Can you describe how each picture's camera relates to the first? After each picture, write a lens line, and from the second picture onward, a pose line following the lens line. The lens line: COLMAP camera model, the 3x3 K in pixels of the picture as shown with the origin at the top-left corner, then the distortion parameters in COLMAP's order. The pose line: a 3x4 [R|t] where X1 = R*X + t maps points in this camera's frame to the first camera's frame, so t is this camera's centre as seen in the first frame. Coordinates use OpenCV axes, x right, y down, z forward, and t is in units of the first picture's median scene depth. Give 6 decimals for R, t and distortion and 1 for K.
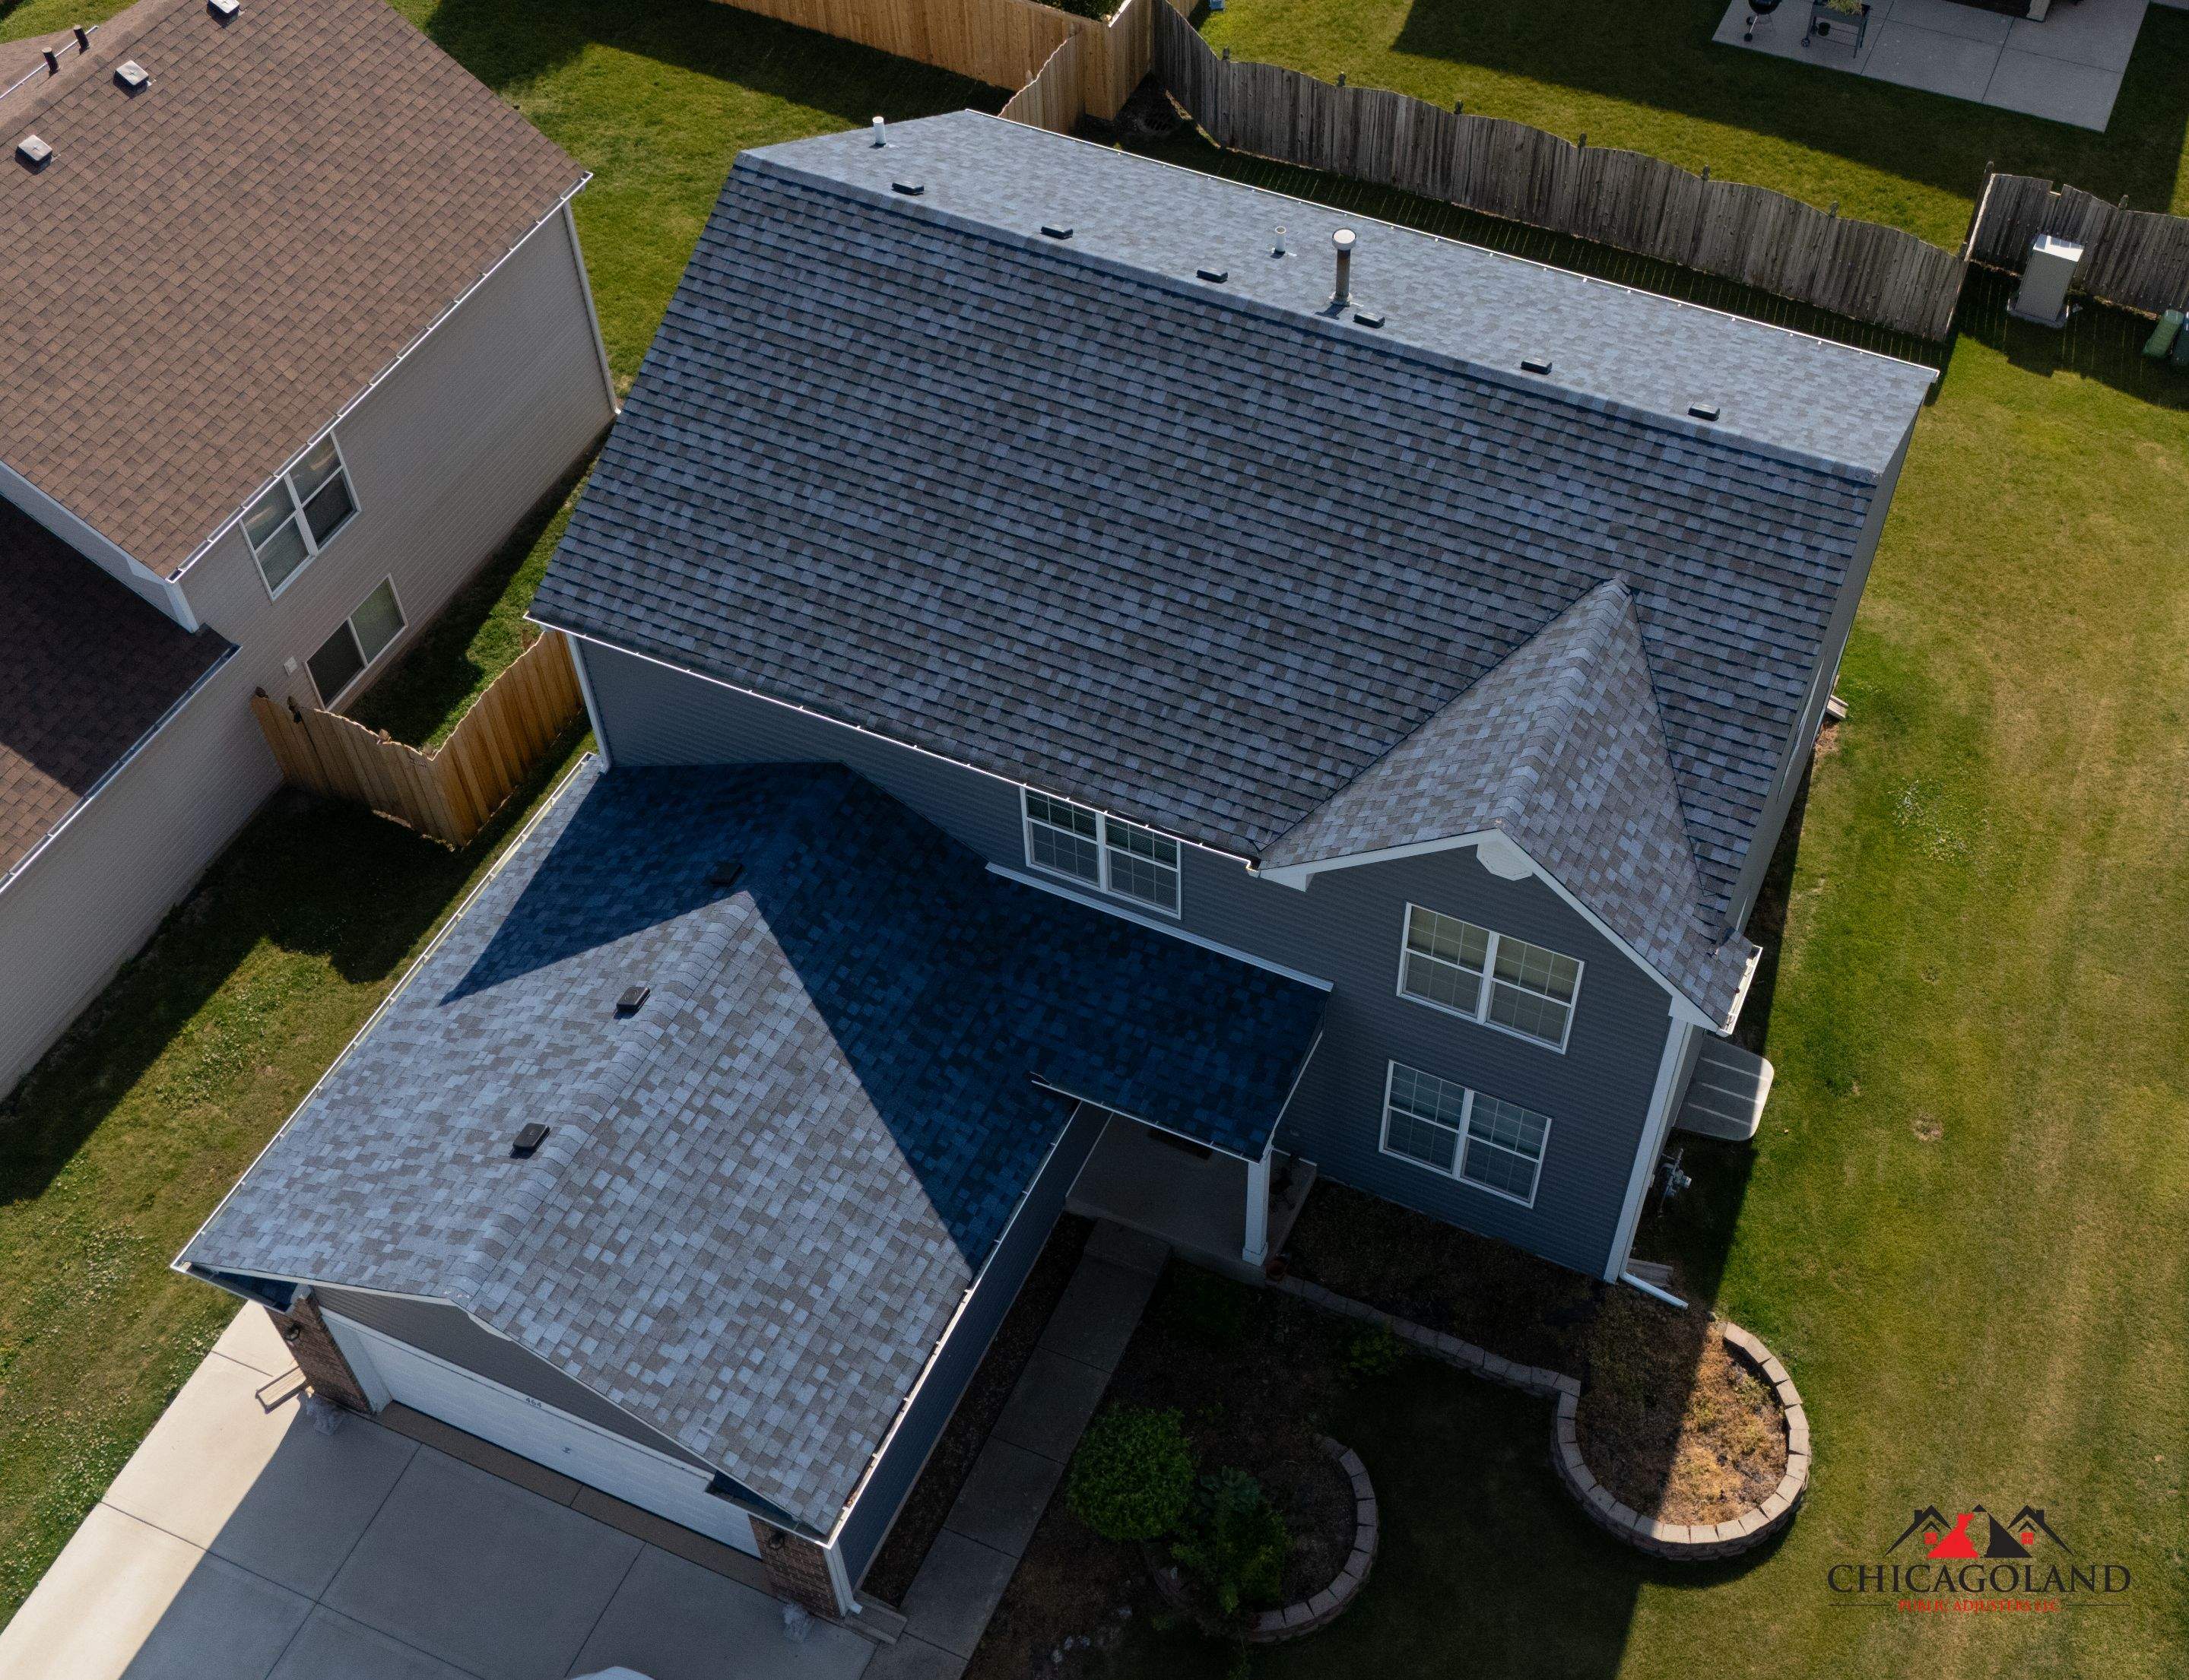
lens RADIAL K [[2380.2, 0, 1243.7], [0, 2380.2, 845.2], [0, 0, 1]] dist [0.182590, -0.493138]
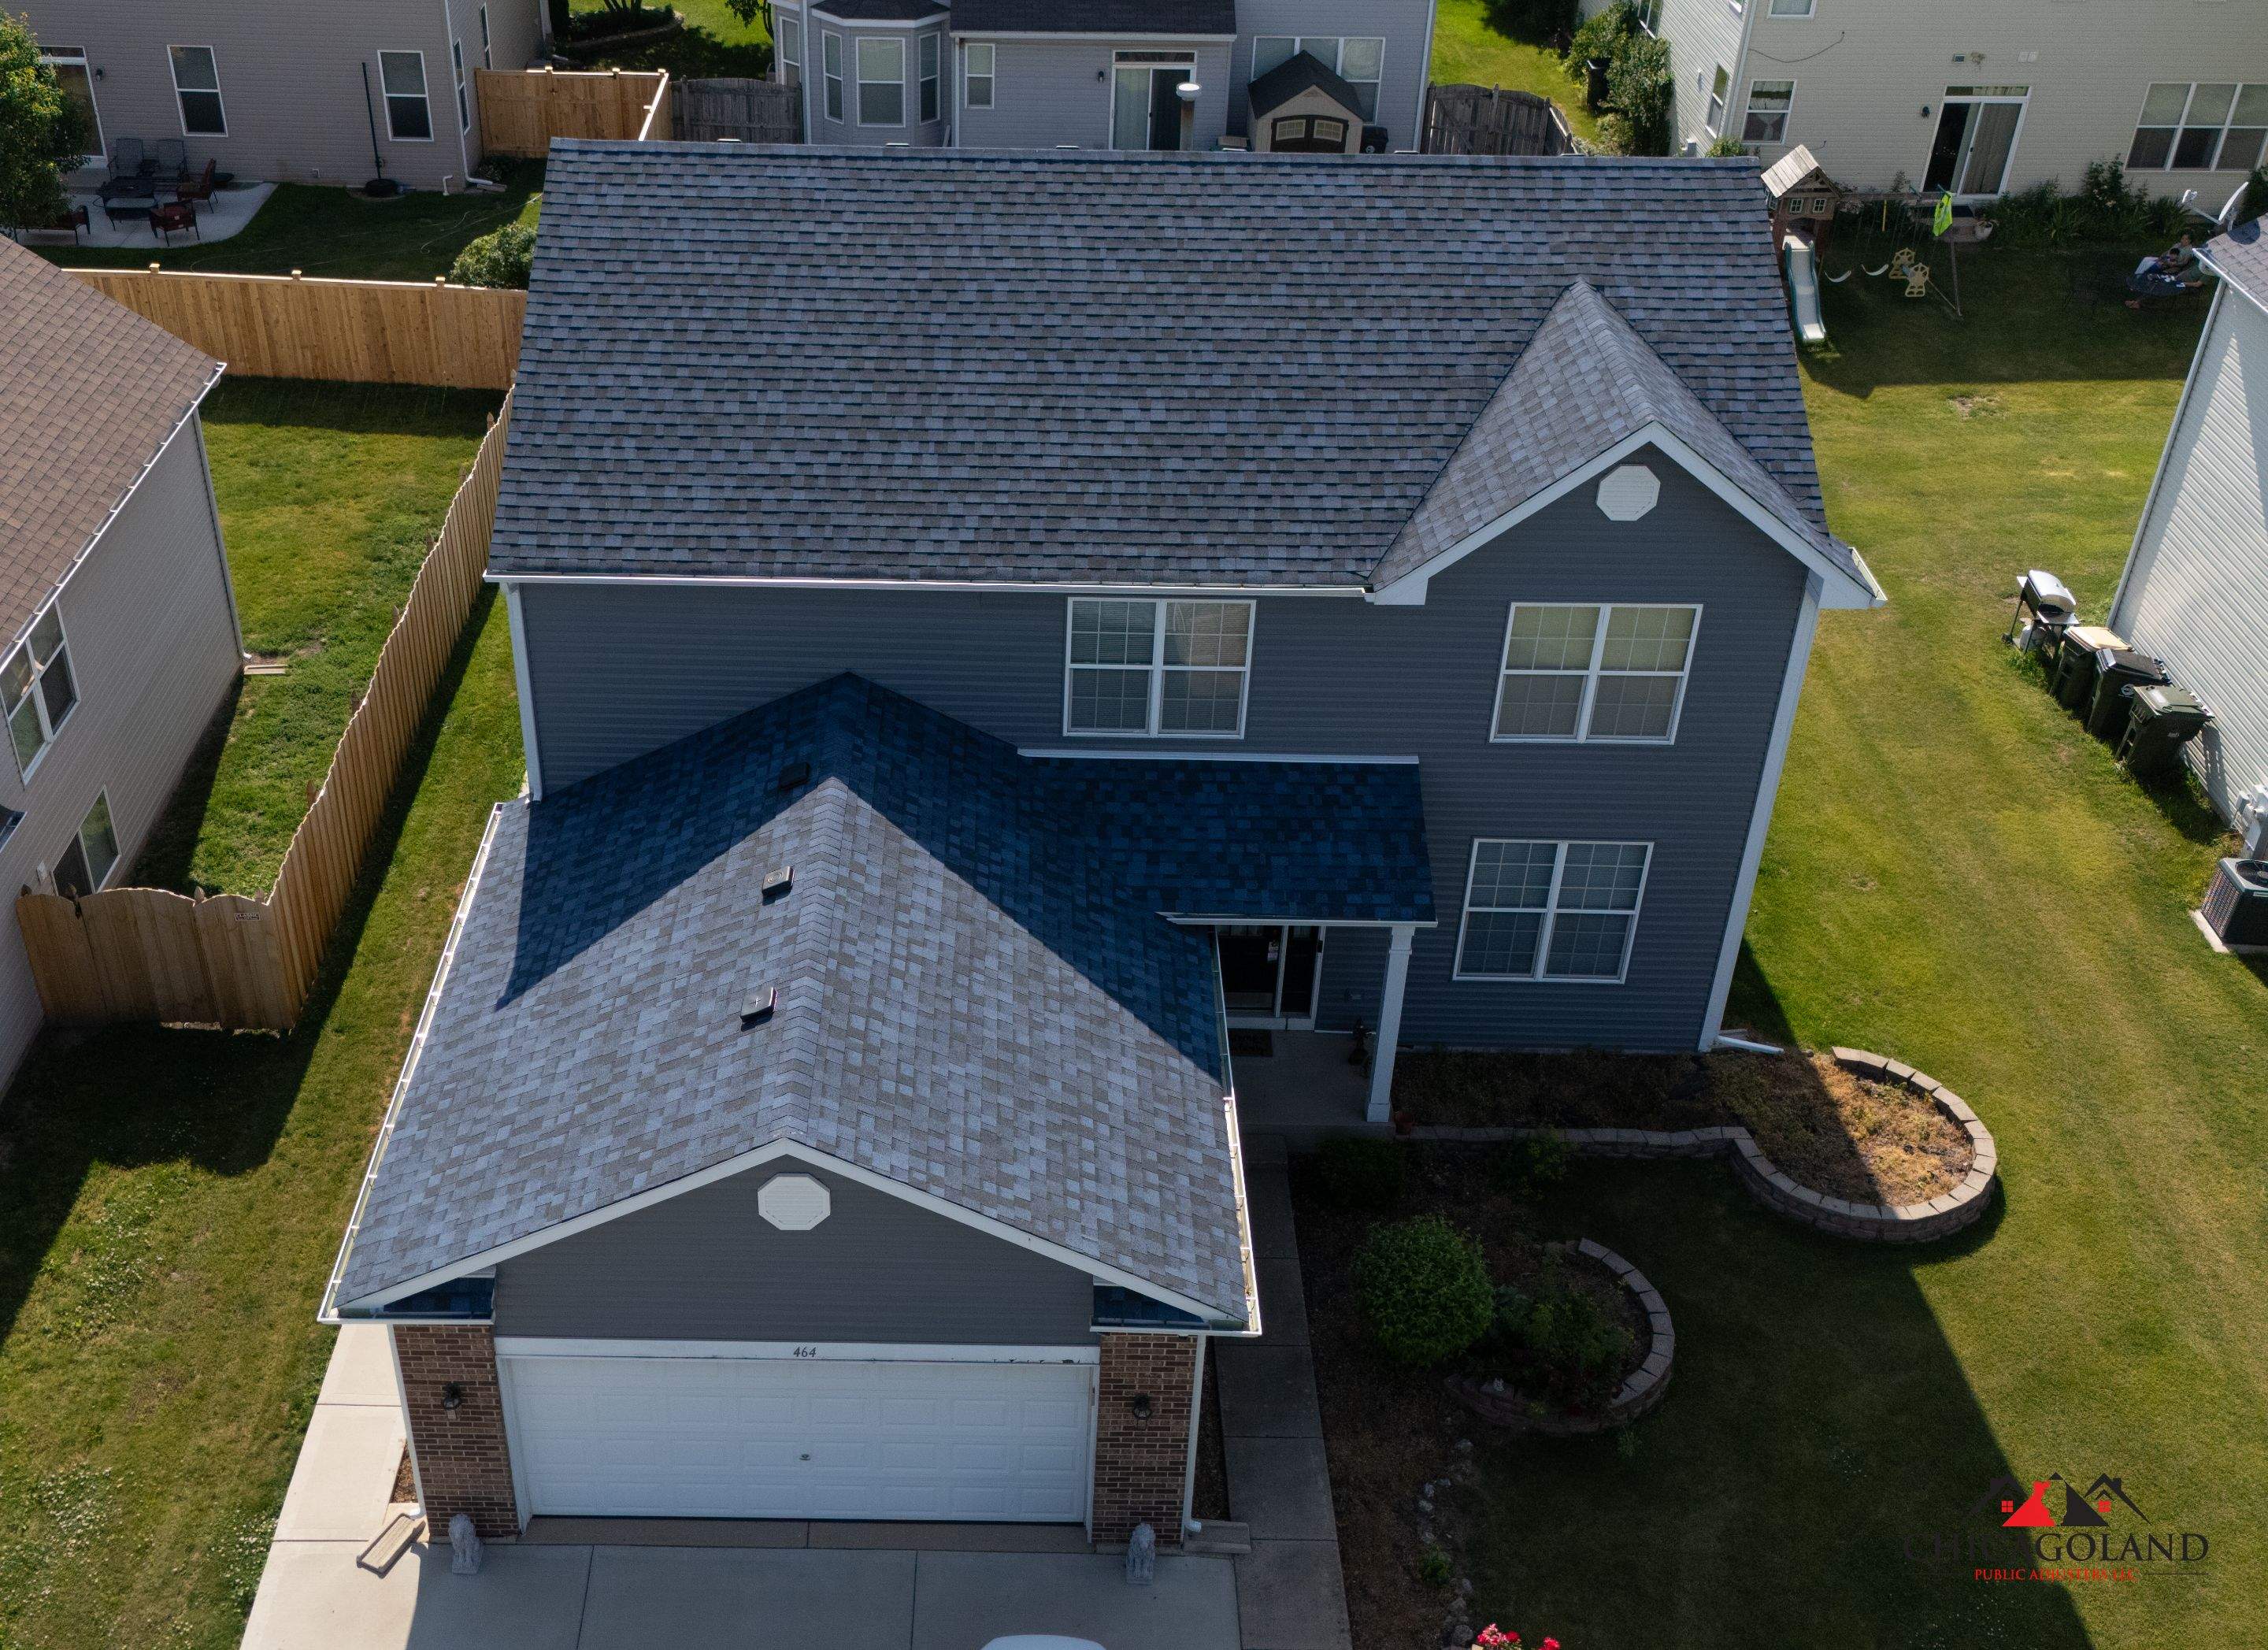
lens RADIAL K [[2336.9, 0, 1005.0], [0, 2336.9, 857.3], [0, 0, 1]] dist [0.161099, -0.415830]
pose [[0.923799, -0.218269, 0.314570, -0.428705], [0.296364, 0.927815, -0.226557, 0.264759], [-0.242412, 0.302520, 0.921801, 0.180963]]
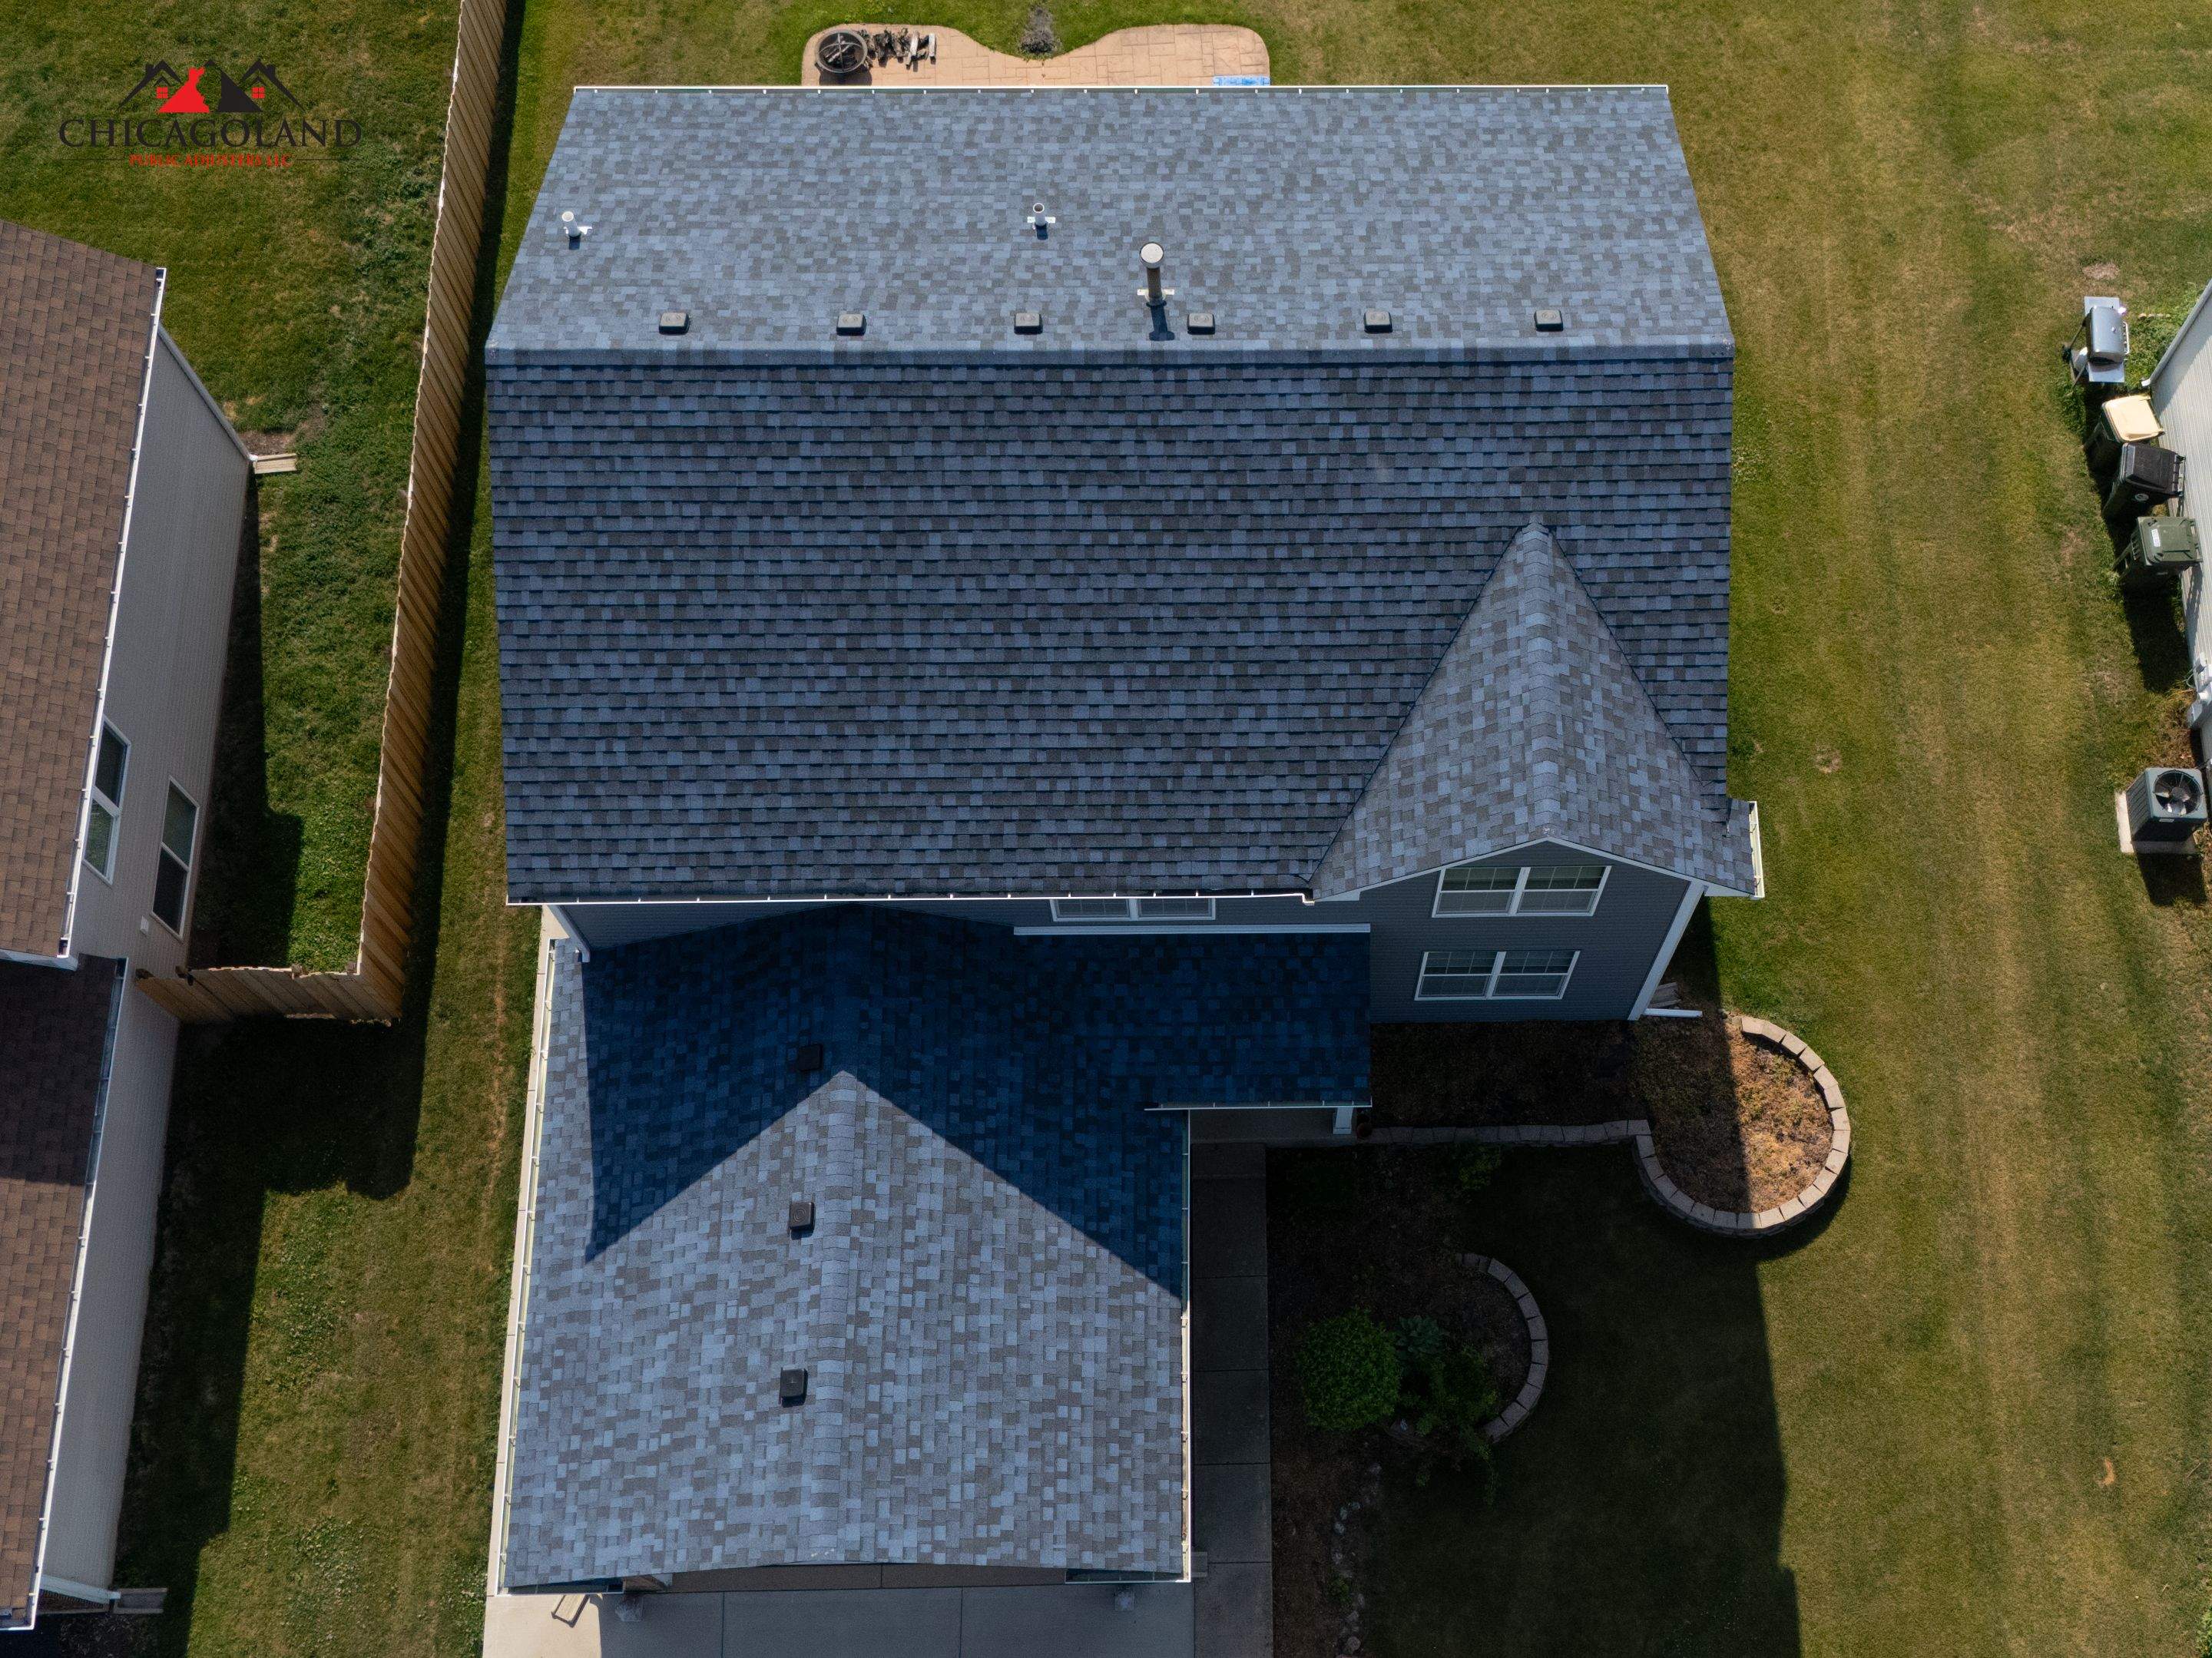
lens RADIAL K [[2626.8, 0, 1280.2], [0, 2626.8, 921.2], [0, 0, 1]] dist [0.200057, -0.603299]
pose [[0.913420, -0.383695, 0.135803, -0.163621], [0.314106, 0.876704, 0.364318, -0.396231], [-0.258846, -0.290119, 0.921320, -0.092322]]
